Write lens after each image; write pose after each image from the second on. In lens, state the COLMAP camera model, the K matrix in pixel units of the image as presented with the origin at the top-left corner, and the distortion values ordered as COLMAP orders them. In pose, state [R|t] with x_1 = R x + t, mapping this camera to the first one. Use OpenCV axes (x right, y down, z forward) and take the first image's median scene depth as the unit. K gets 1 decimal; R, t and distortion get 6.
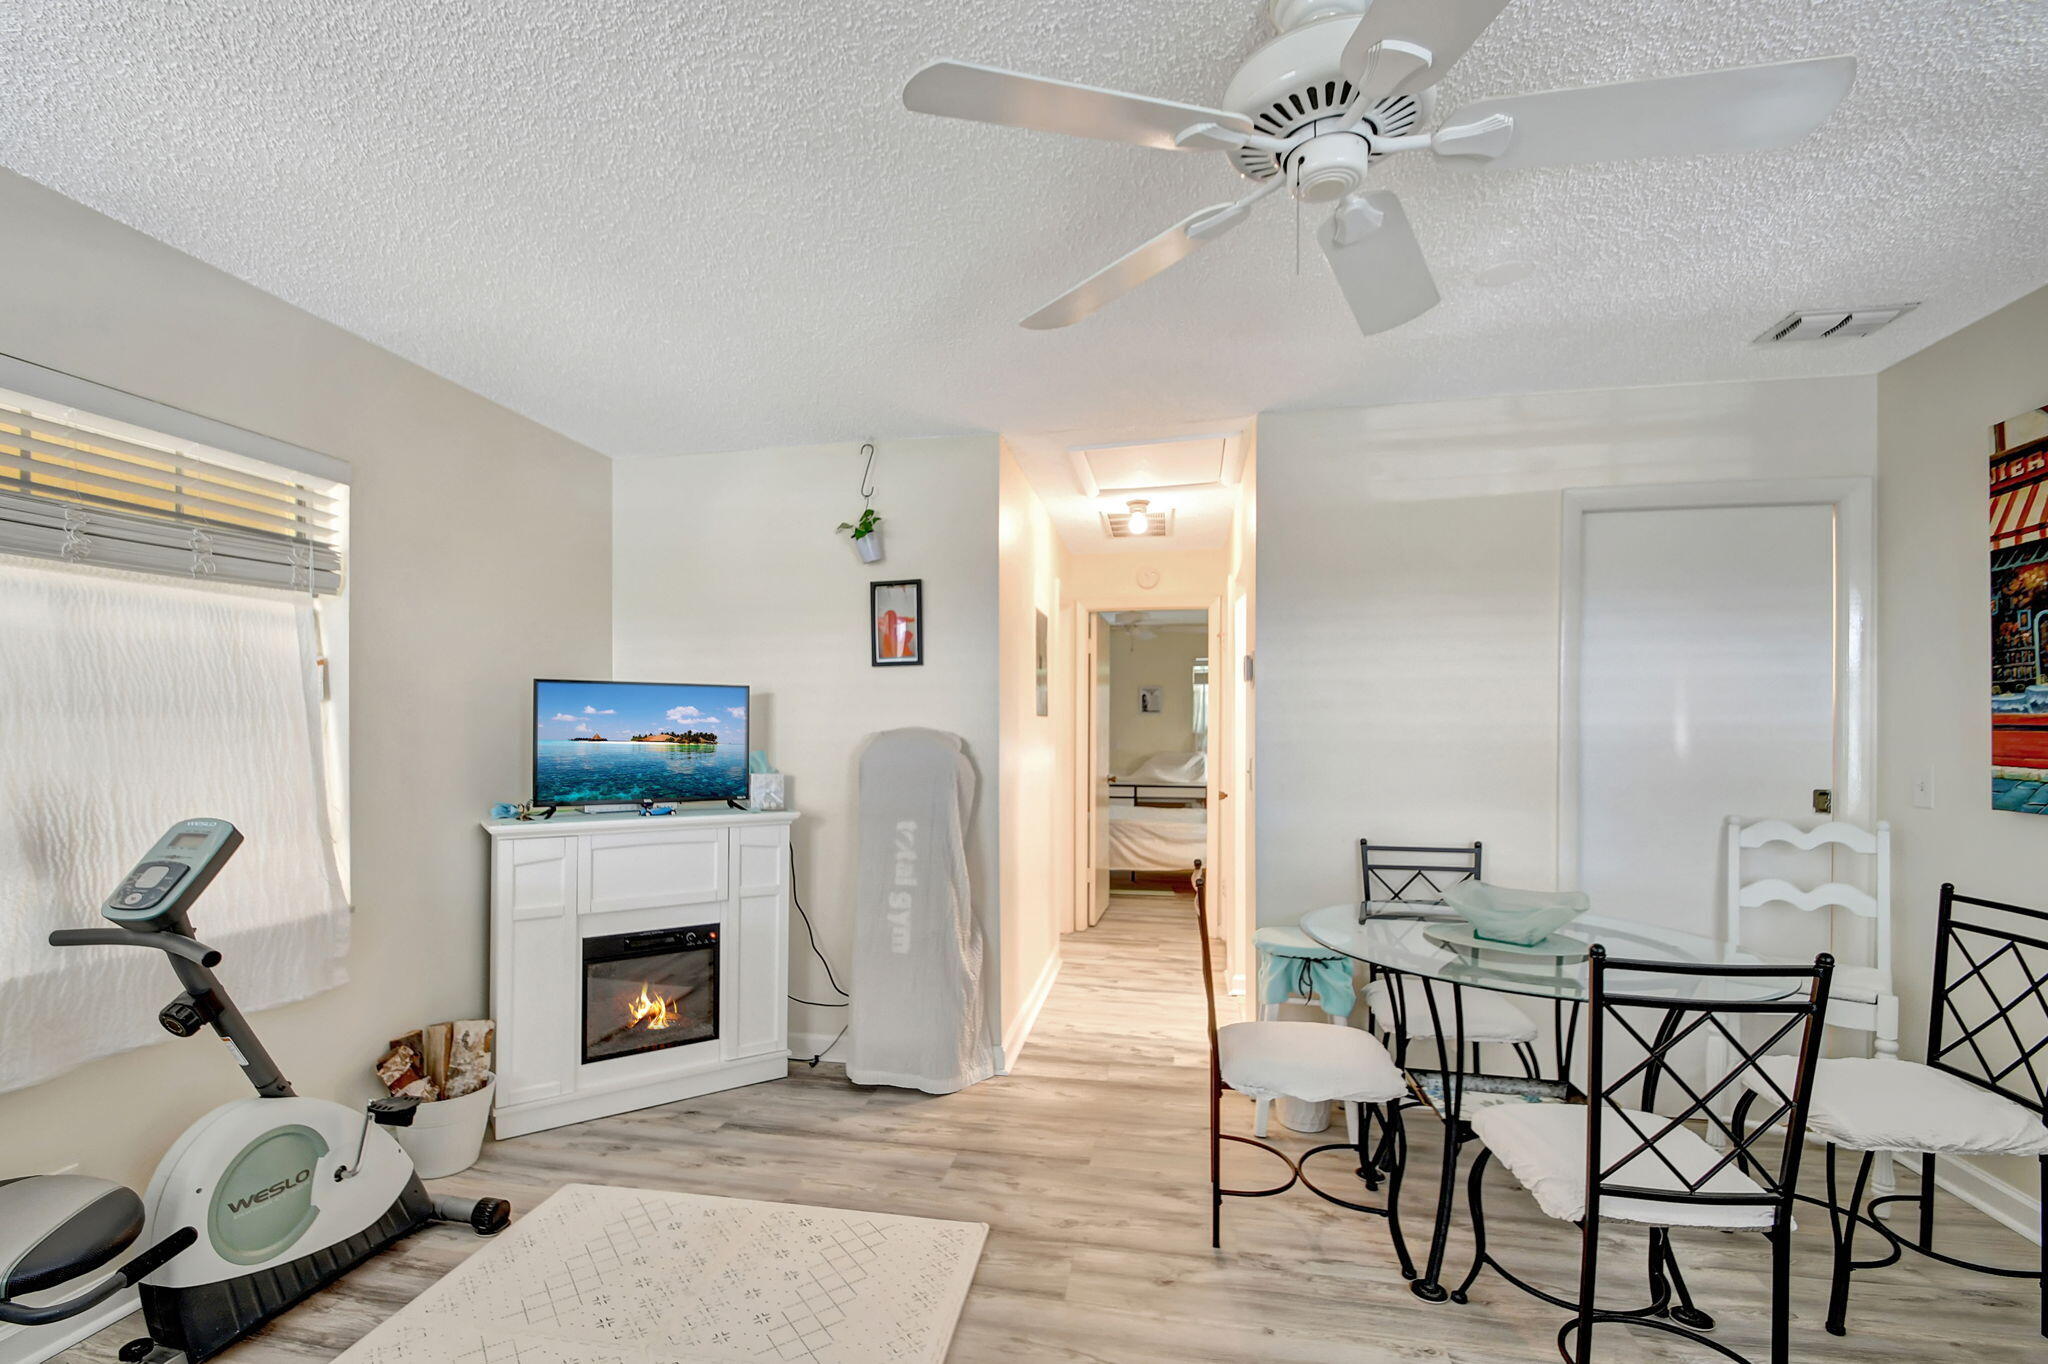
lens RADIAL K [[908.7, 0, 989.1], [0, 908.7, 722.4], [0, 0, 1]] dist [0.049993, -0.035908]
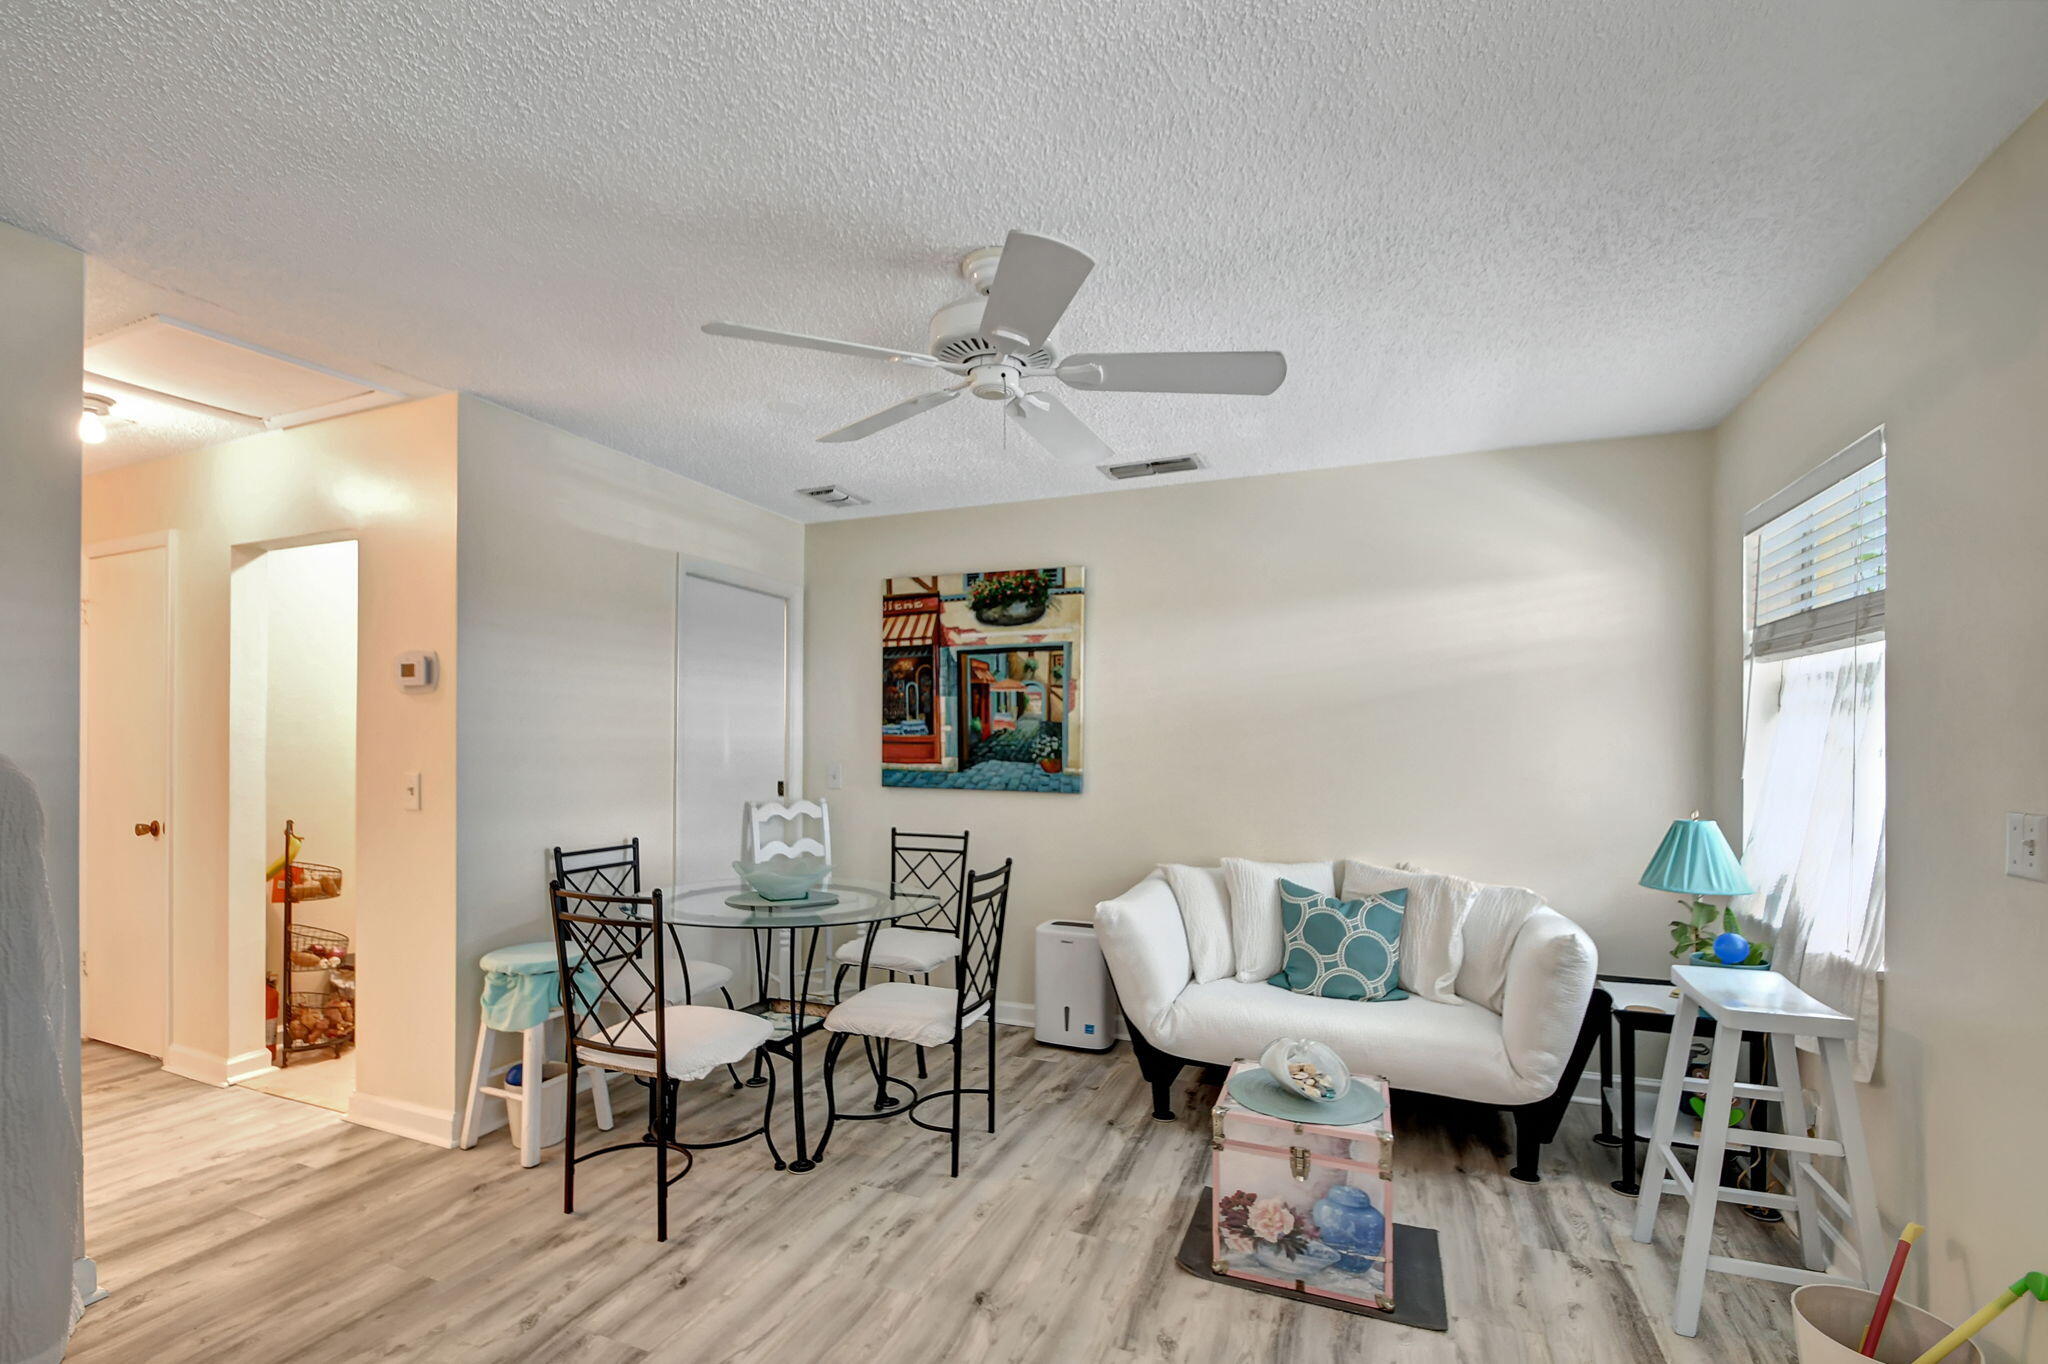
lens RADIAL K [[899.5, 0, 998.5], [0, 899.5, 741.7], [0, 0, 1]] dist [0.018329, -0.019845]
pose [[0.194562, 0.005316, 0.980876, -0.651896], [-0.014110, 0.999897, -0.002620, 0.005456], [-0.980789, -0.013330, 0.194617, 0.421782]]
